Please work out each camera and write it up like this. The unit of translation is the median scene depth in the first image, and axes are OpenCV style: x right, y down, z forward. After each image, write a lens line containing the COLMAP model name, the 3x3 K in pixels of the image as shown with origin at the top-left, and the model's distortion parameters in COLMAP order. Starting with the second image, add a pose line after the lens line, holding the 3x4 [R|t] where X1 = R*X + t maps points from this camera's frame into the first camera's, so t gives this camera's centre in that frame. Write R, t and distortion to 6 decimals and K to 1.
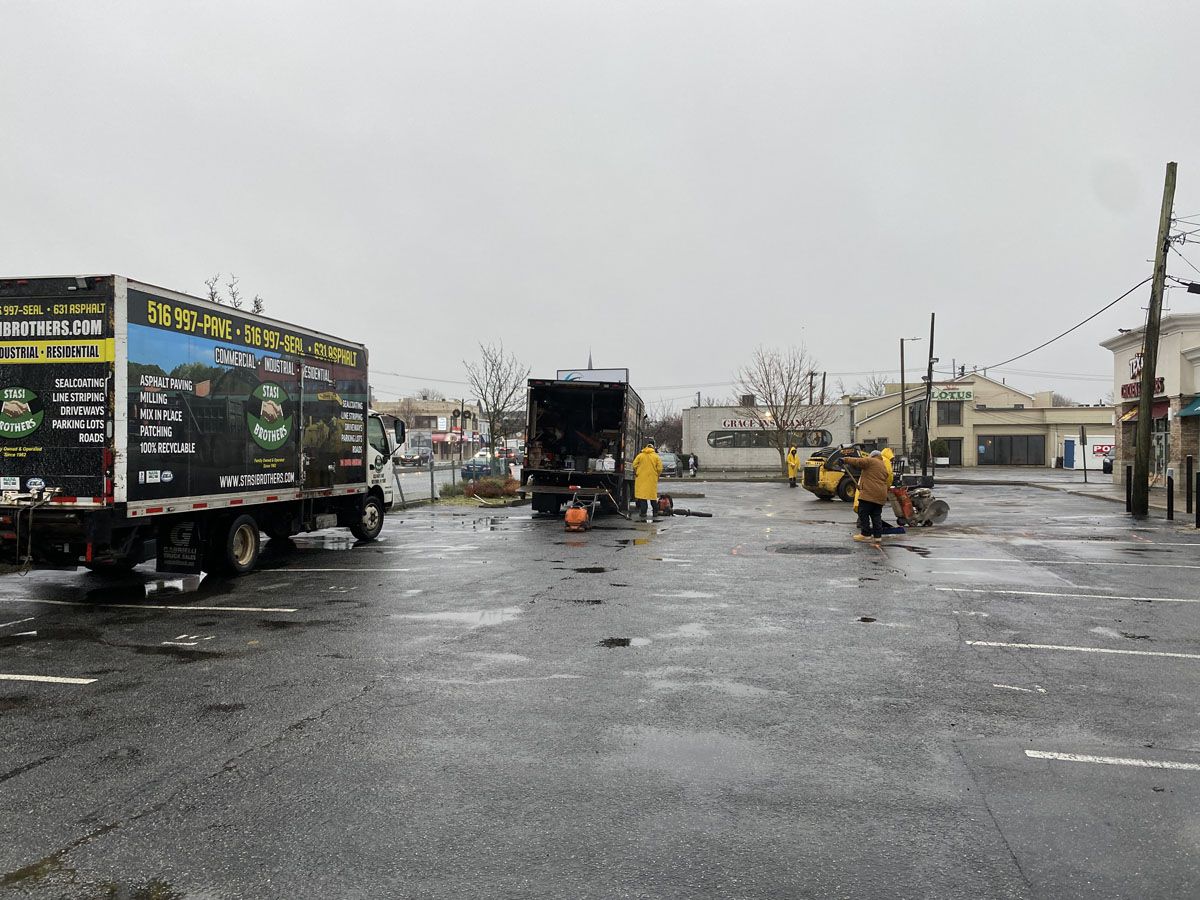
lens RADIAL K [[906.9, 0, 594.4], [0, 906.9, 456.5], [0, 0, 1]] dist [0.013982, -0.003625]
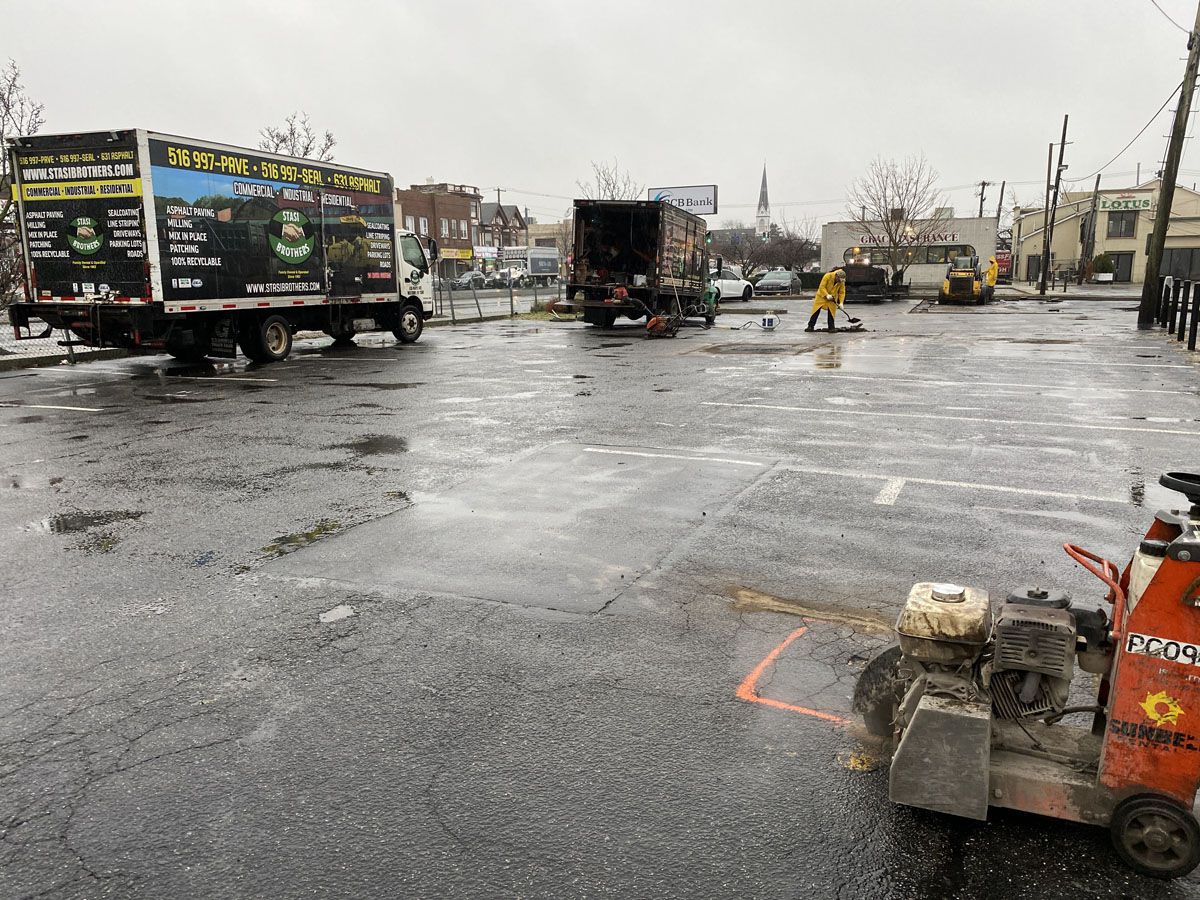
lens RADIAL K [[910.6, 0, 606.0], [0, 910.6, 442.0], [0, 0, 1]] dist [0.012788, -0.000676]
pose [[0.983464, 0.025556, -0.179293, 0.306703], [0.006536, 0.984341, 0.176156, 0.015847], [0.180987, -0.174415, 0.967896, -0.194056]]
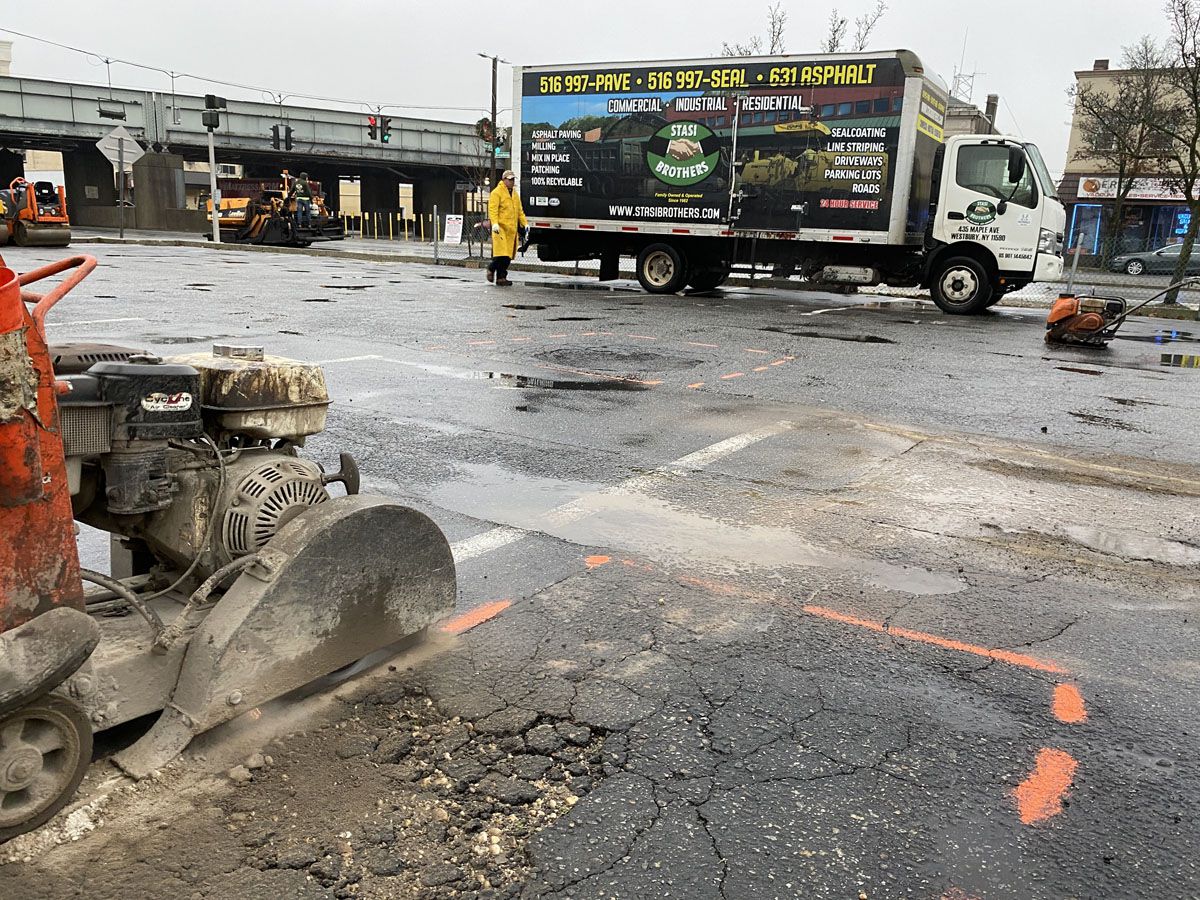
lens RADIAL K [[910.2, 0, 611.8], [0, 910.2, 443.2], [0, 0, 1]] dist [0.042823, -0.077513]
pose [[-0.314318, 0.204403, -0.927051, 0.783034], [-0.051738, 0.971405, 0.231724, 0.045022], [0.947907, 0.120799, -0.294755, 1.301821]]
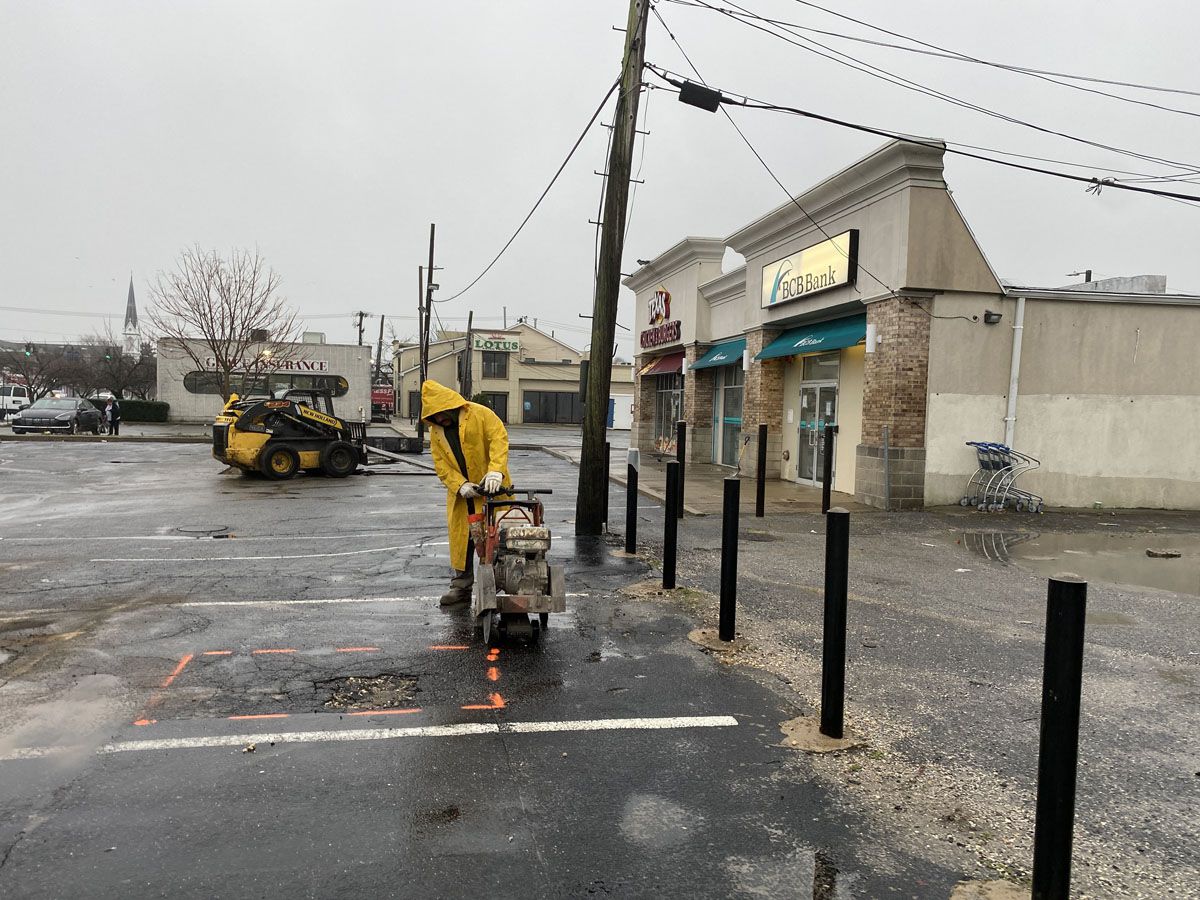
lens RADIAL K [[900.4, 0, 601.3], [0, 900.4, 474.9], [0, 0, 1]] dist [0.049290, -0.000104]
pose [[0.901992, -0.005927, 0.431712, 0.613693], [-0.025430, 0.997441, 0.066825, -0.007059], [-0.431003, -0.071254, 0.899533, 0.859522]]
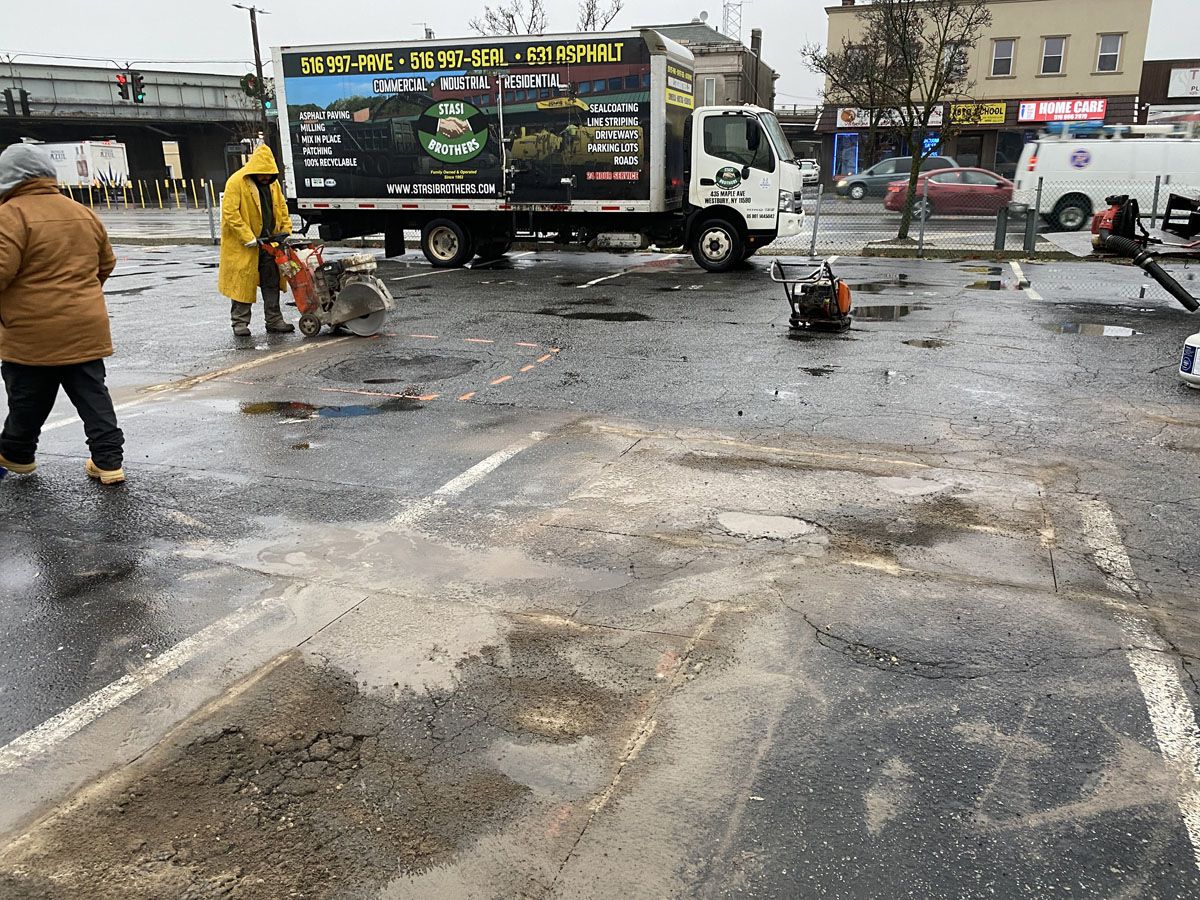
lens RADIAL K [[910.6, 0, 606.0], [0, 910.6, 442.0], [0, 0, 1]] dist [0.012788, -0.000676]
pose [[-0.110589, 0.288682, -0.951017, 0.835662], [0.002064, 0.956951, 0.290243, -0.003767], [0.993864, 0.030134, -0.106424, 1.338920]]
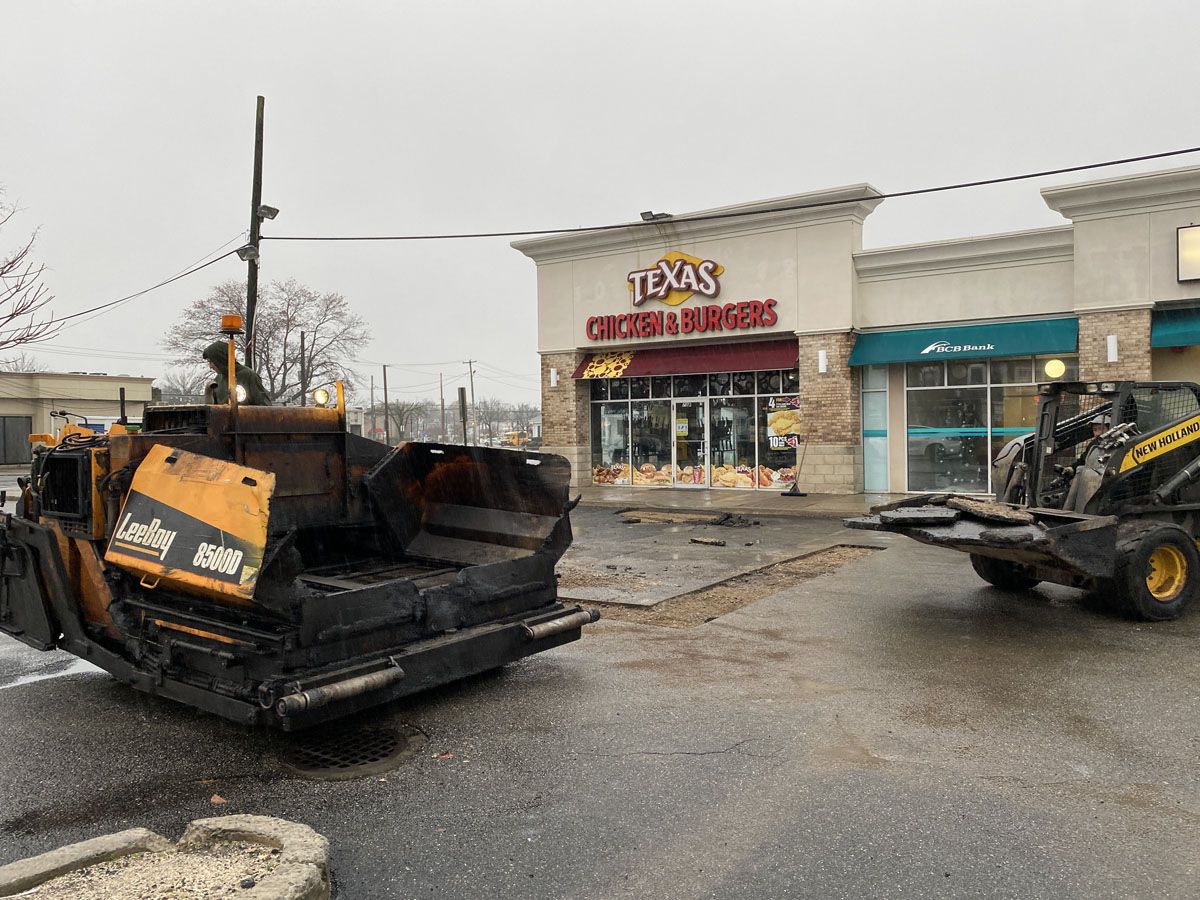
lens RADIAL K [[910.6, 0, 606.0], [0, 910.6, 442.0], [0, 0, 1]] dist [0.012788, -0.000676]
pose [[0.337717, -0.005608, 0.941231, 0.116766], [0.015113, 0.999886, 0.000535, 0.005233], [-0.941127, 0.014044, 0.337763, 2.571152]]
